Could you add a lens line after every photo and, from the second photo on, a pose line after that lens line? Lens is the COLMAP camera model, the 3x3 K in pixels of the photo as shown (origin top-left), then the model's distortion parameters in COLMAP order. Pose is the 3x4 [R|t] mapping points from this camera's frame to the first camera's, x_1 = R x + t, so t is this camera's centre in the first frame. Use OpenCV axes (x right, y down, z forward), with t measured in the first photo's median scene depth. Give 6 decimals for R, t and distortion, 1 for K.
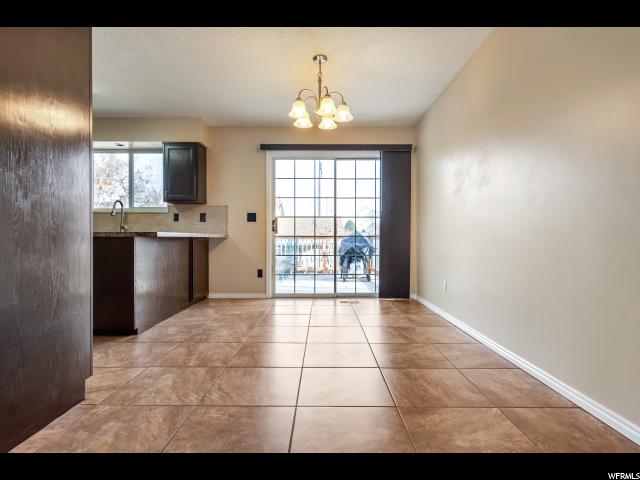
lens RADIAL K [[321.3, 0, 322.2], [0, 321.3, 237.2], [0, 0, 1]] dist [0.001813, -0.000300]
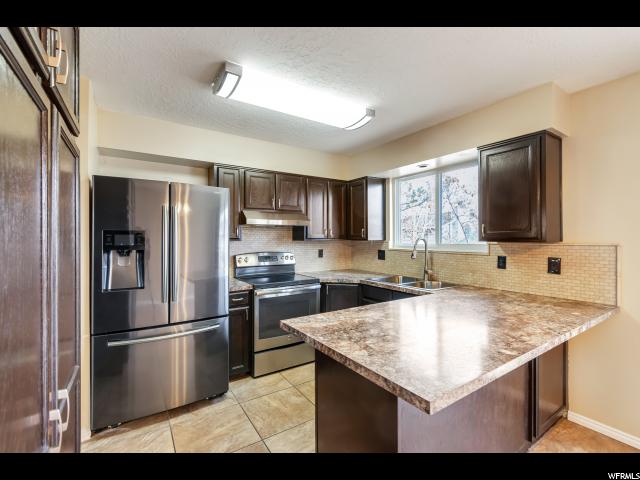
lens RADIAL K [[287.2, 0, 319.2], [0, 287.2, 237.3], [0, 0, 1]] dist [0.003240, -0.000159]
pose [[0.556742, -0.003324, -0.830679, -0.188003], [0.003050, 0.999993, -0.001957, -0.111327], [0.830680, -0.001444, 0.556748, 0.396918]]
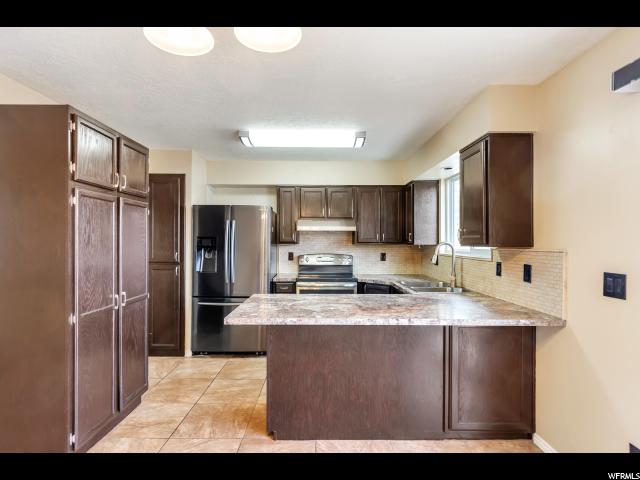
lens RADIAL K [[337.8, 0, 320.3], [0, 337.8, 239.7], [0, 0, 1]] dist [-0.002569, -0.001227]
pose [[0.009371, -0.007480, -0.999928, 0.151145], [-0.002690, 0.999968, -0.007505, -0.110077], [0.999952, 0.002760, 0.009350, 0.677256]]
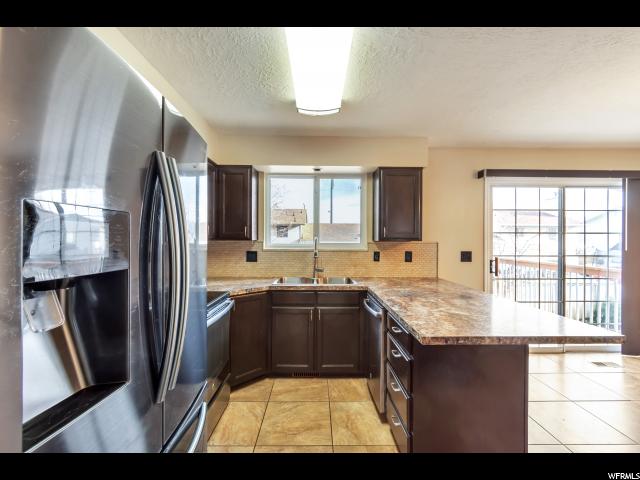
lens RADIAL K [[287.2, 0, 320.0], [0, 287.2, 237.6], [0, 0, 1]] dist [0.003240, -0.000159]
pose [[0.999795, 0.002835, 0.020025, -0.617786], [-0.002750, 0.999987, -0.004303, -0.107773], [-0.020037, 0.004247, 0.999790, 0.266366]]
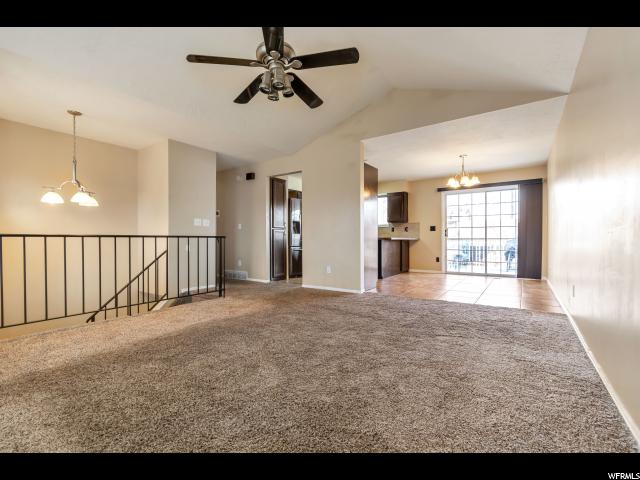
lens RADIAL K [[287.2, 0, 321.2], [0, 287.2, 238.8], [0, 0, 1]] dist [0.003240, -0.000159]
pose [[0.815476, -0.004837, -0.578771, 0.206905], [0.004505, 0.999988, -0.002009, -0.003898], [0.578773, -0.000969, 0.815488, -0.694220]]
